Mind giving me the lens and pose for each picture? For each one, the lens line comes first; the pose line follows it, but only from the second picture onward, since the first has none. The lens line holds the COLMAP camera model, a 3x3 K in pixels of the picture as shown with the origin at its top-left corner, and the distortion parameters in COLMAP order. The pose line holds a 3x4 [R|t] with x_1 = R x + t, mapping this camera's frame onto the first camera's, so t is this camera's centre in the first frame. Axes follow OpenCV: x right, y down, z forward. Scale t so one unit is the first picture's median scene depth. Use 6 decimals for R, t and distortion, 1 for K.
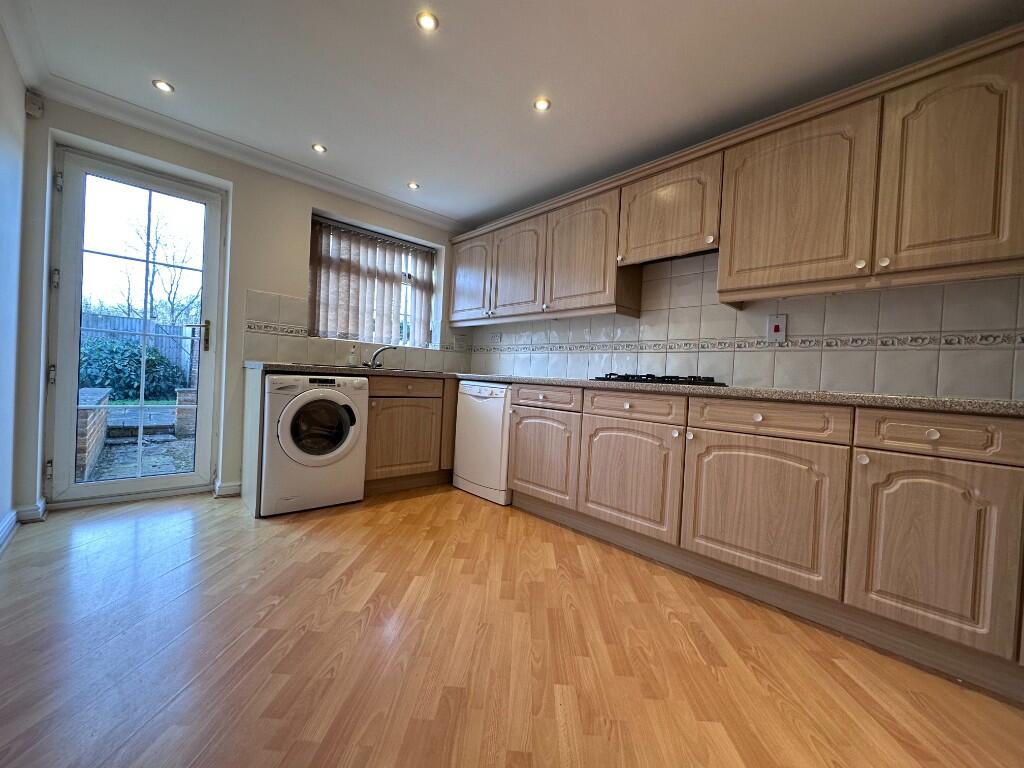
lens RADIAL K [[409.5, 0, 513.4], [0, 409.5, 381.5], [0, 0, 1]] dist [0.001273, 0.000115]
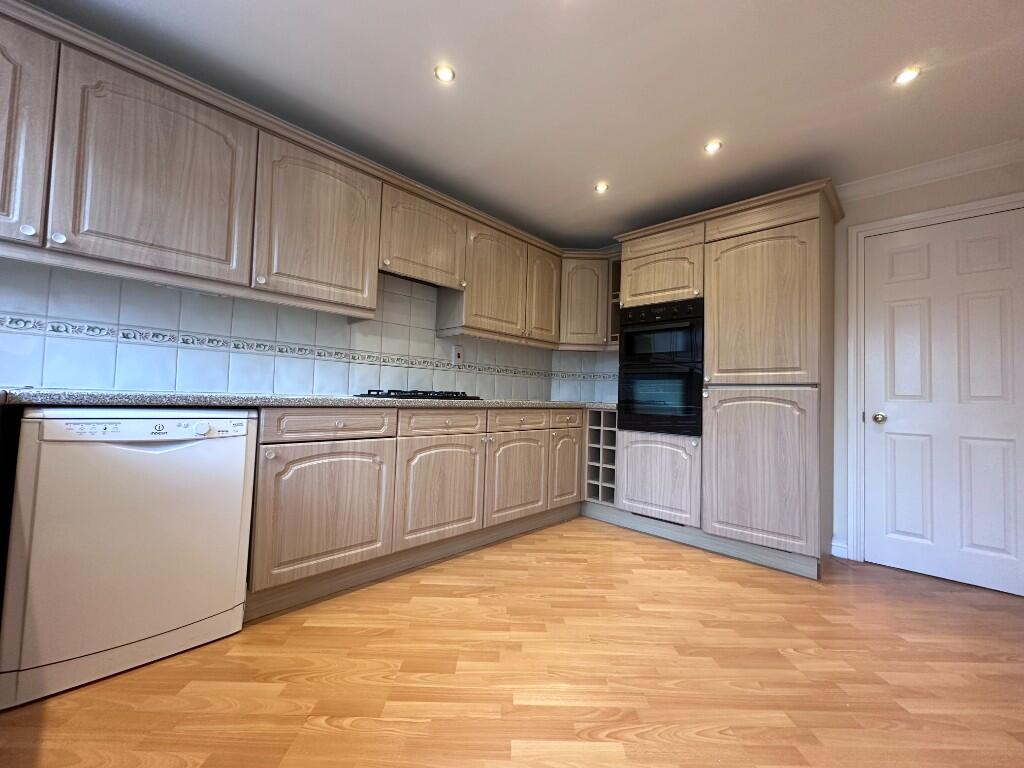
lens RADIAL K [[409.5, 0, 513.4], [0, 409.5, 381.5], [0, 0, 1]] dist [0.001273, 0.000115]
pose [[-0.052007, -0.009646, 0.998600, -0.659126], [-0.016999, 0.999817, 0.008773, -0.048112], [-0.998502, -0.016519, -0.052161, 0.752609]]
